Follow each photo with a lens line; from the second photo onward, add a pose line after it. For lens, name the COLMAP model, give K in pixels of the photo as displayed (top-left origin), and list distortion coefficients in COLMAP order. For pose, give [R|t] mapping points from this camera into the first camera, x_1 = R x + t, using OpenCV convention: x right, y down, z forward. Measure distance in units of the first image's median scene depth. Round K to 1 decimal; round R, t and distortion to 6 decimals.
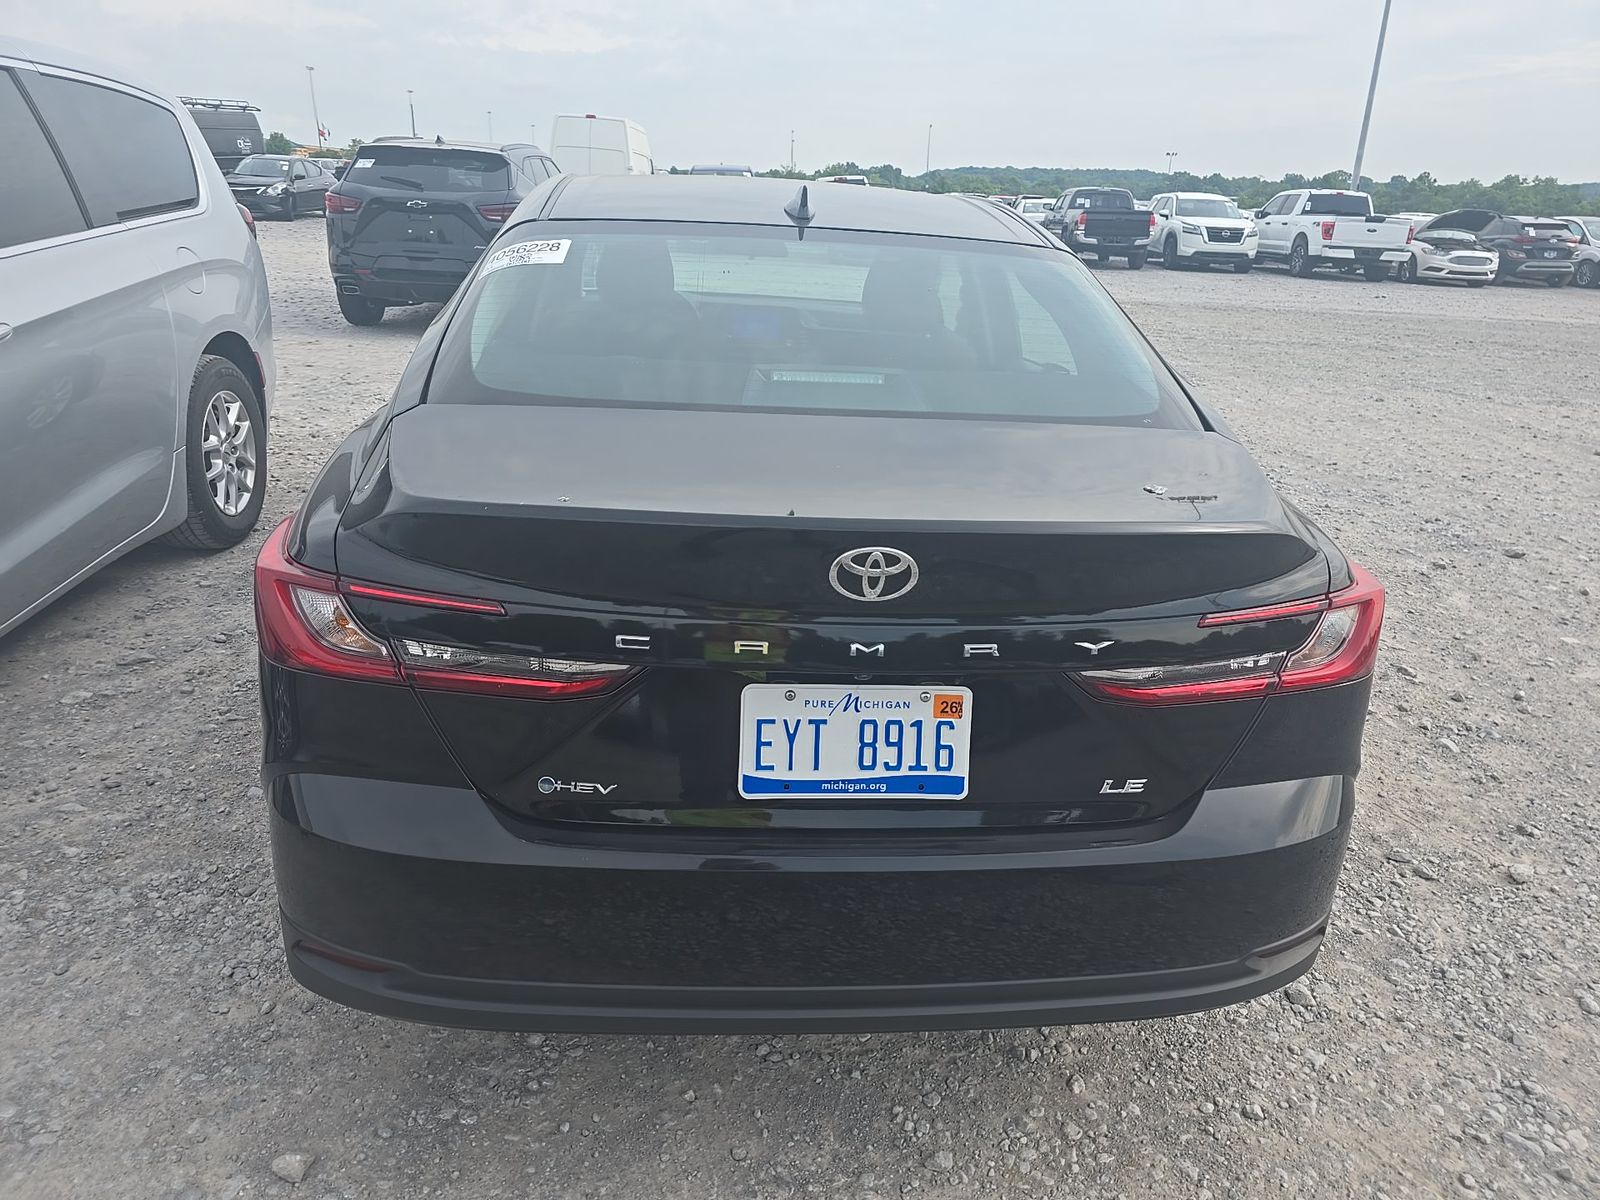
lens RADIAL K [[1071.9, 0, 799.1], [0, 1071.9, 595.5], [0, 0, 1]] dist [0.030064, -0.024084]
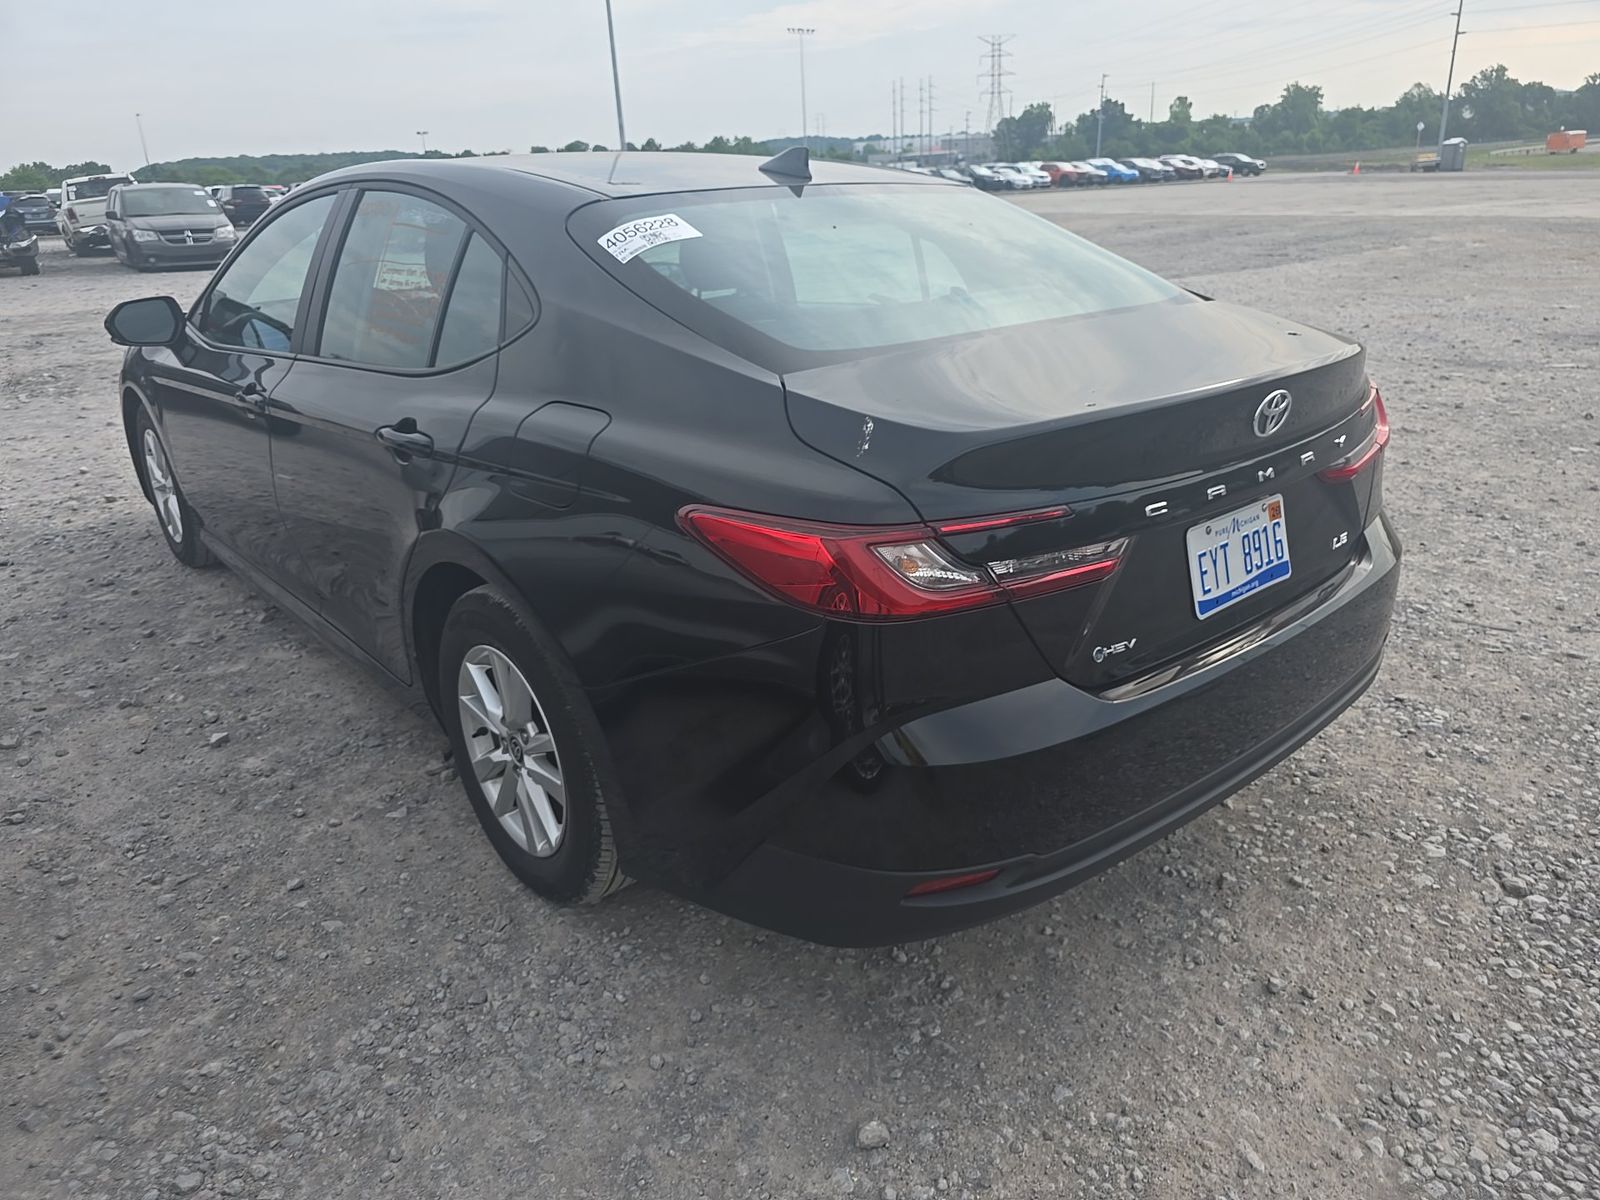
lens RADIAL K [[1071.9, 0, 799.0], [0, 1071.9, 601.5], [0, 0, 1]] dist [0.030064, -0.024084]
pose [[0.811209, -0.277901, 0.514501, -1.068081], [0.266707, 0.958844, 0.097392, -0.078133], [-0.520392, 0.058216, 0.851941, 0.173461]]
